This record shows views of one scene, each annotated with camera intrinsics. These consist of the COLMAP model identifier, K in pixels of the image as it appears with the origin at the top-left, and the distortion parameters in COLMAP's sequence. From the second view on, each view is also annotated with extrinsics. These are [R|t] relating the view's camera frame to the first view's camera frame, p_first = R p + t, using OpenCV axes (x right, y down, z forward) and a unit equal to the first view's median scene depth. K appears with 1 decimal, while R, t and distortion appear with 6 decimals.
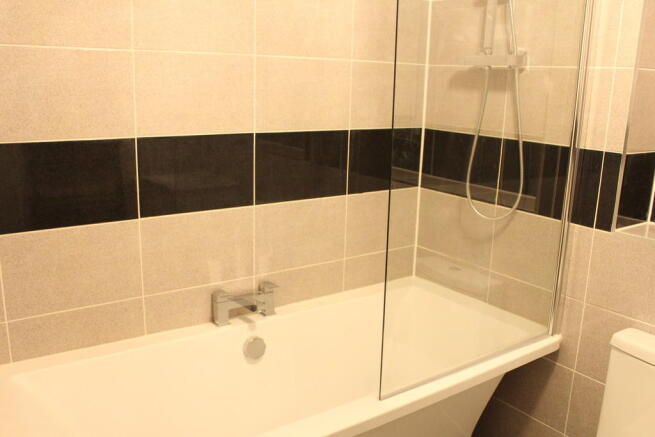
lens RADIAL K [[589.1, 0, 327.5], [0, 589.1, 218.5], [0, 0, 1]] dist [-0.153664, 0.184271]
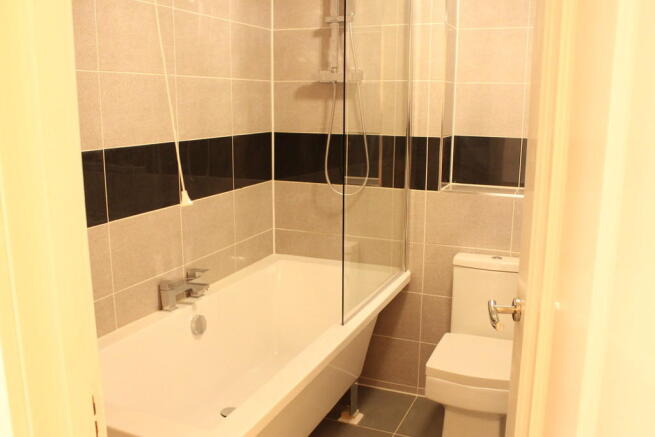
lens RADIAL K [[589.1, 0, 327.5], [0, 589.1, 218.5], [0, 0, 1]] dist [-0.153664, 0.184271]
pose [[0.860104, -0.124809, 0.494615, -0.453337], [0.136498, 0.990560, 0.012593, 0.032019], [-0.491518, 0.056682, 0.869021, -0.148038]]
